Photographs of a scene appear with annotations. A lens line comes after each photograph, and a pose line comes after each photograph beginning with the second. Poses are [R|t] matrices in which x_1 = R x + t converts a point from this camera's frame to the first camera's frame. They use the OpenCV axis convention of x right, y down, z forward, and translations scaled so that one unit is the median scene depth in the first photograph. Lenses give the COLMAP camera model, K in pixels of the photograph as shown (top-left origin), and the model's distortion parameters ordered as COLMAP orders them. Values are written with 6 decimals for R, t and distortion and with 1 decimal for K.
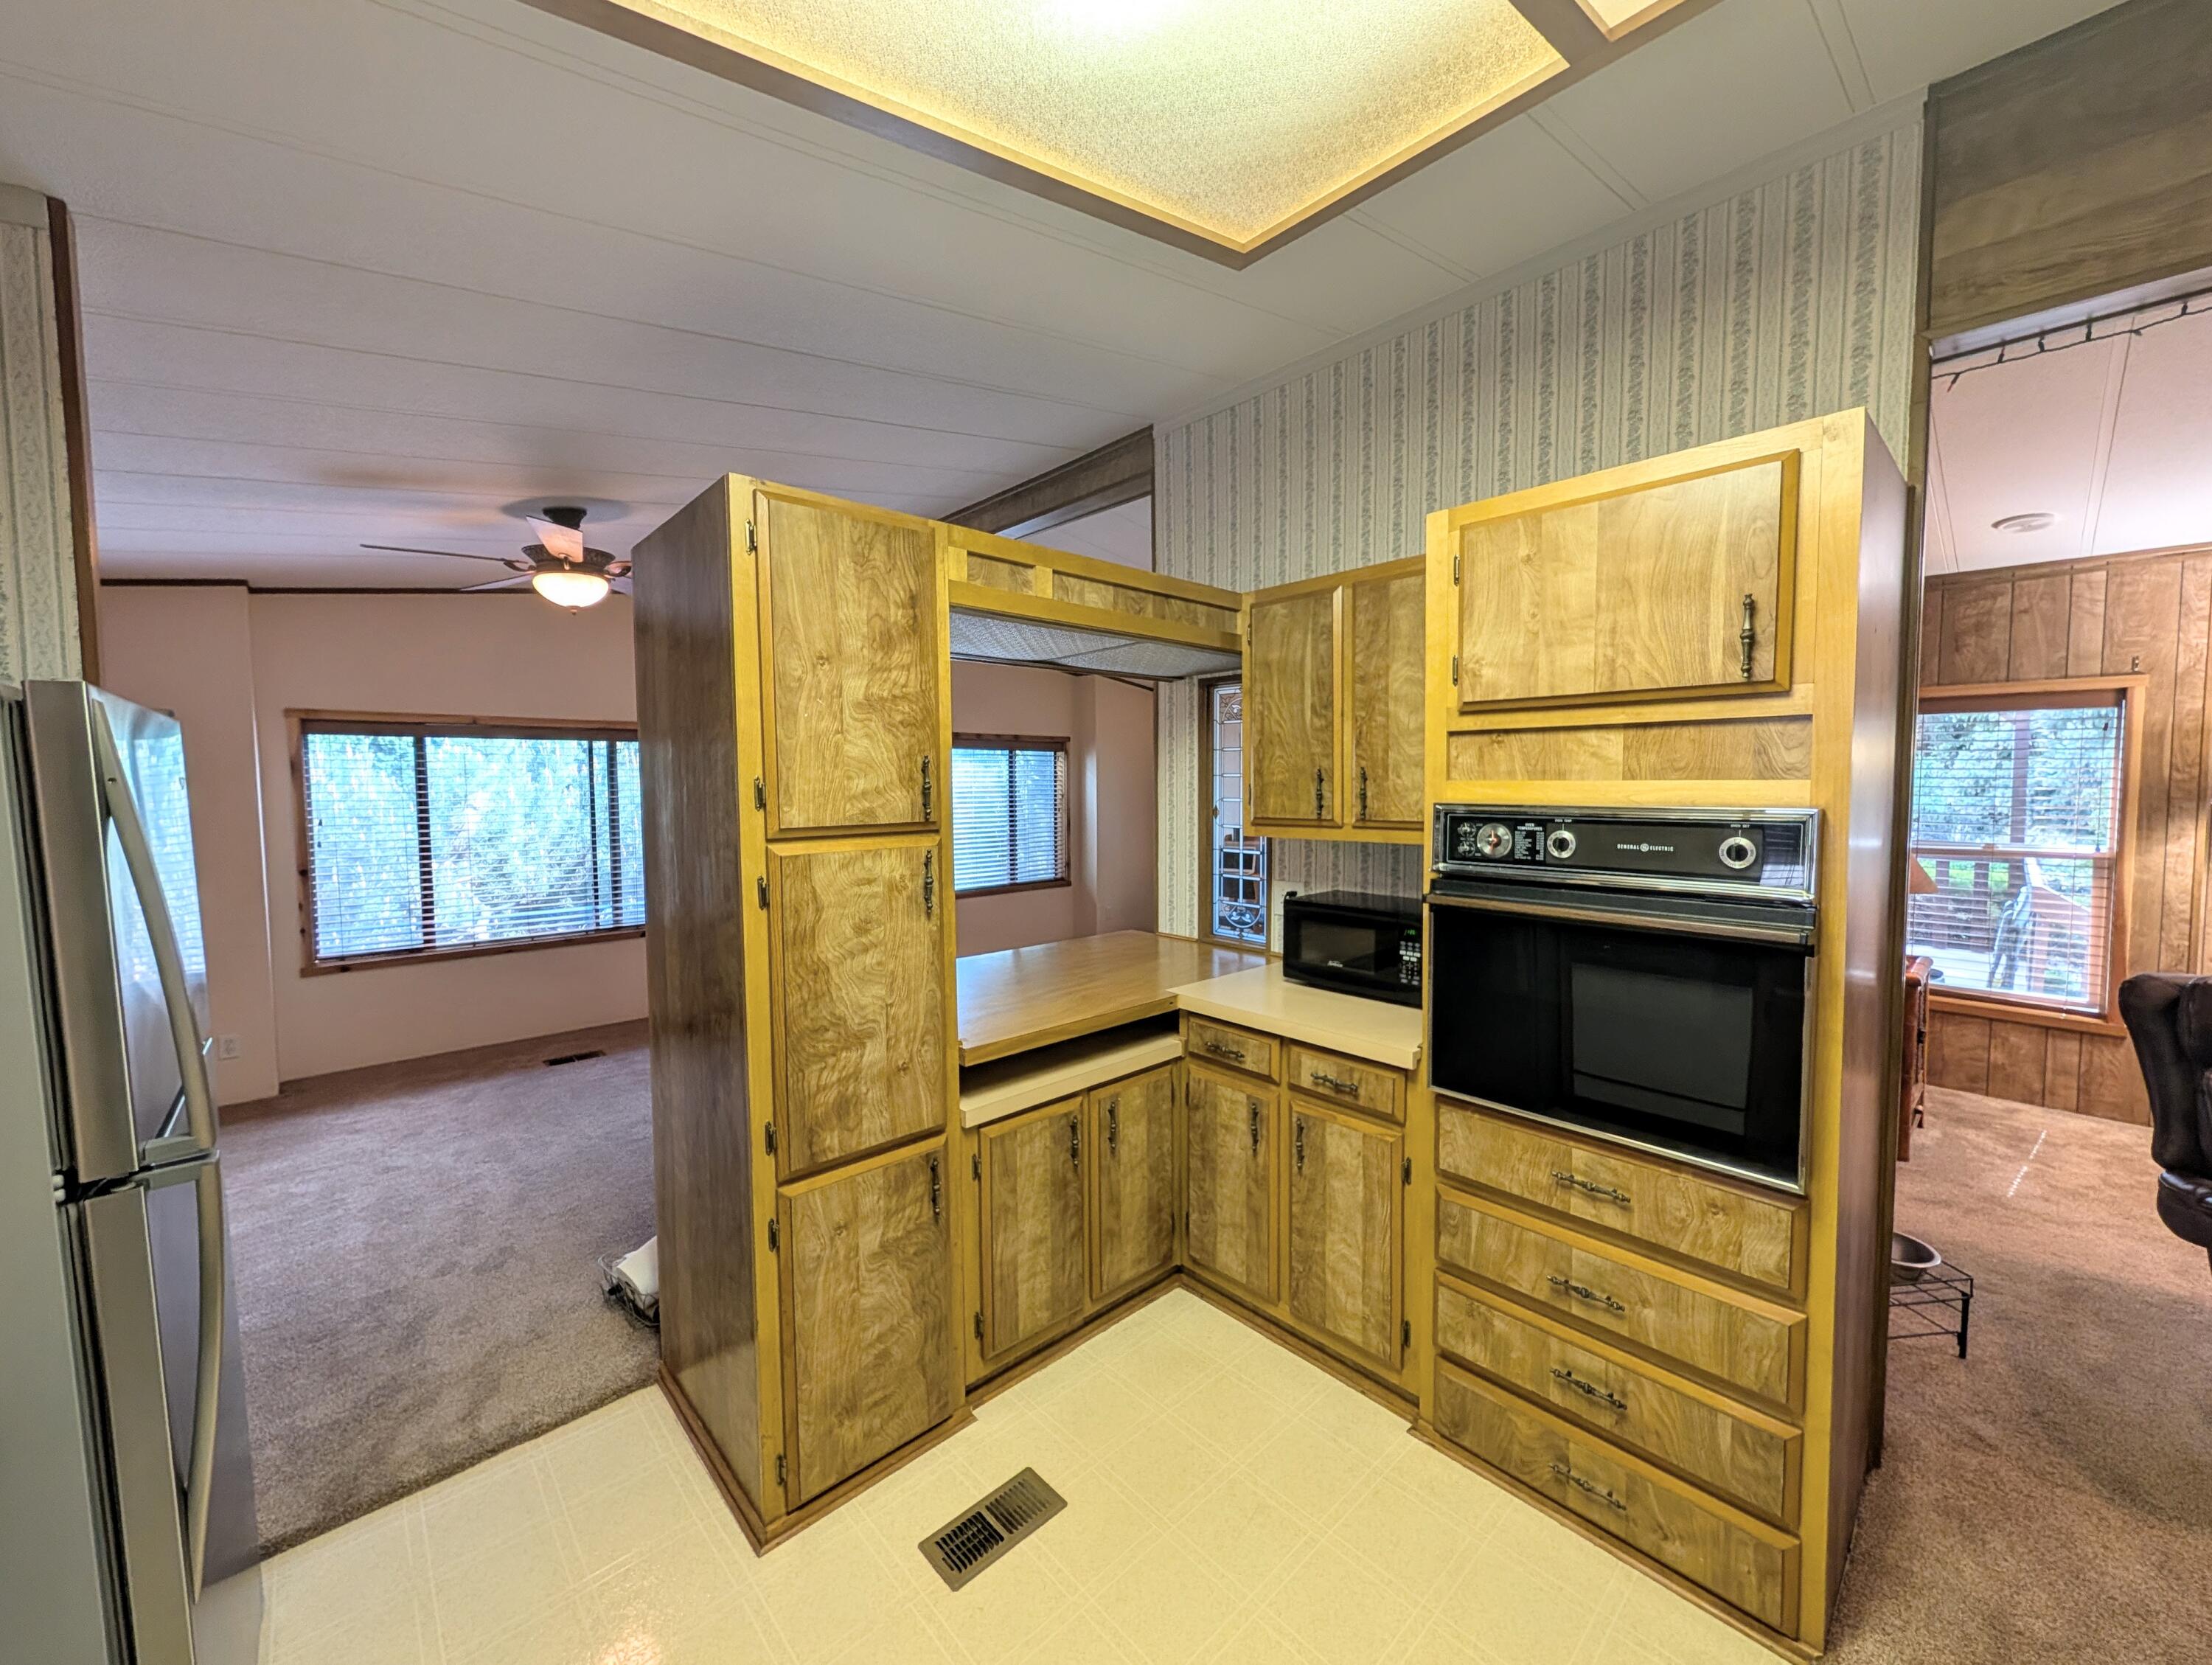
lens RADIAL K [[851.3, 0, 1105.5], [0, 851.3, 826.8], [0, 0, 1]] dist [-0.000323, 0.000209]
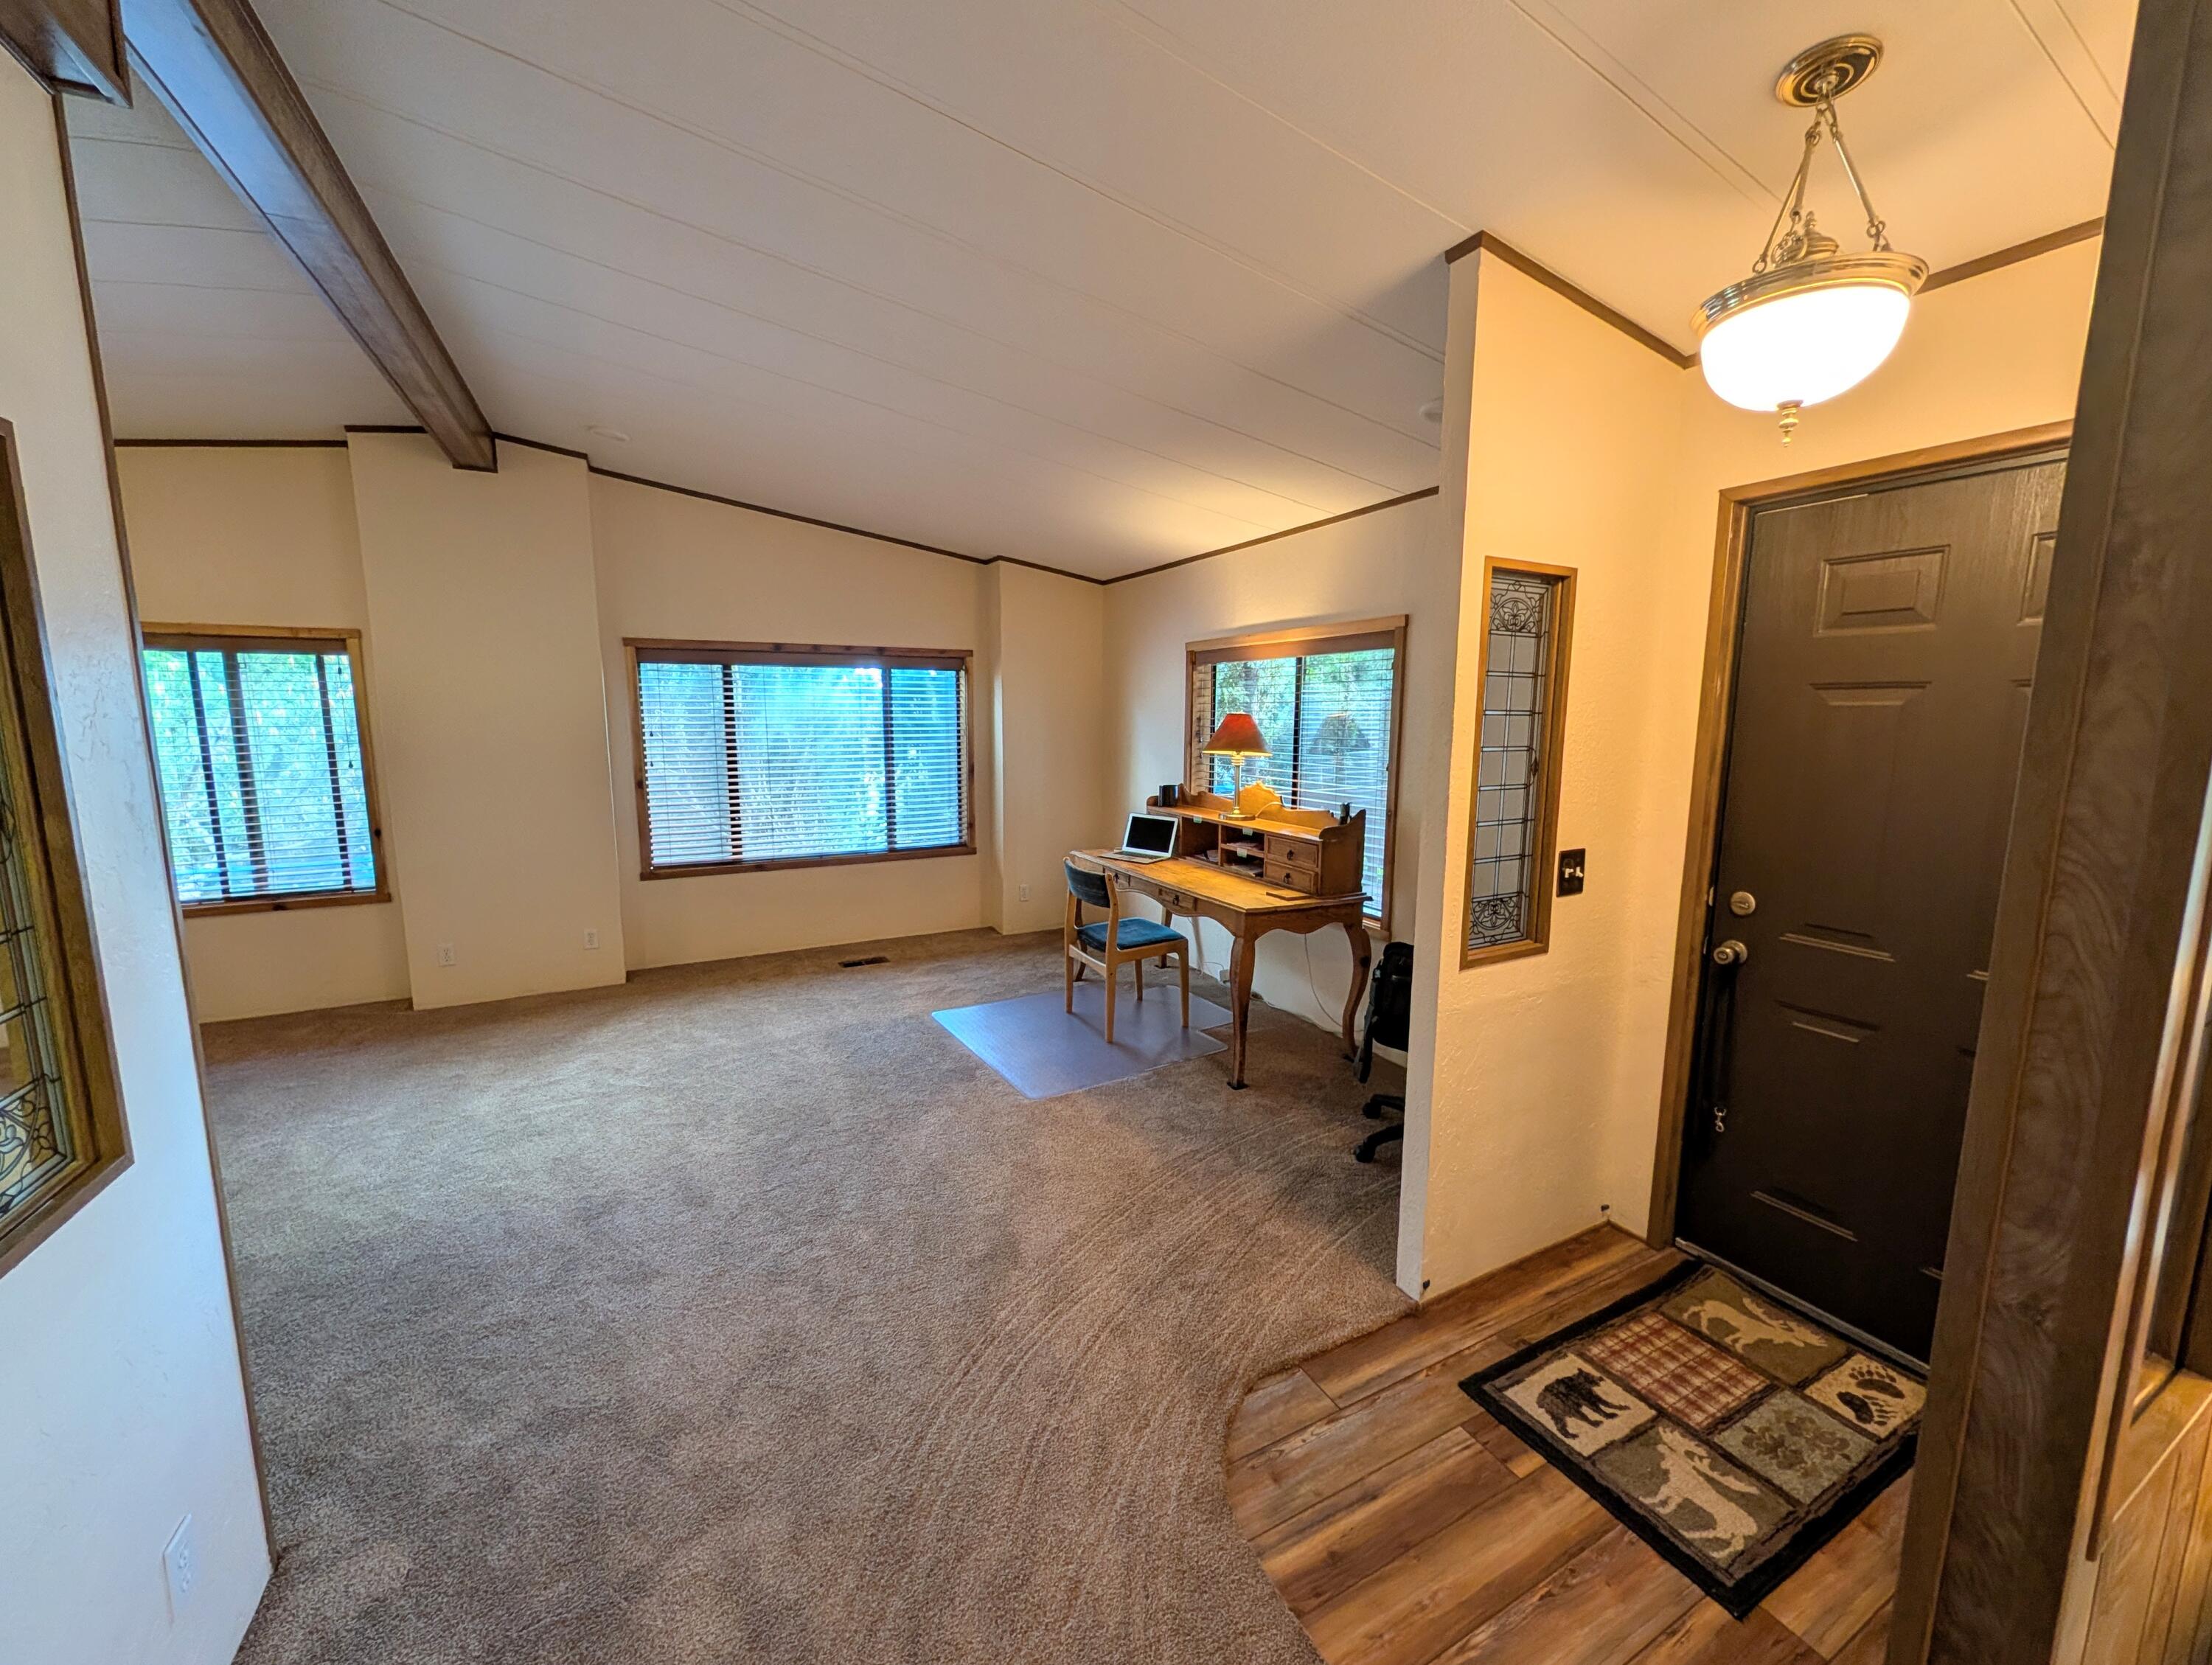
lens RADIAL K [[851.3, 0, 1105.5], [0, 851.3, 826.8], [0, 0, 1]] dist [-0.000323, 0.000209]
pose [[0.965669, 0.047100, -0.255470, 1.116567], [-0.025537, 0.995874, 0.087076, -0.095452], [0.258517, -0.077563, 0.962888, 1.371932]]
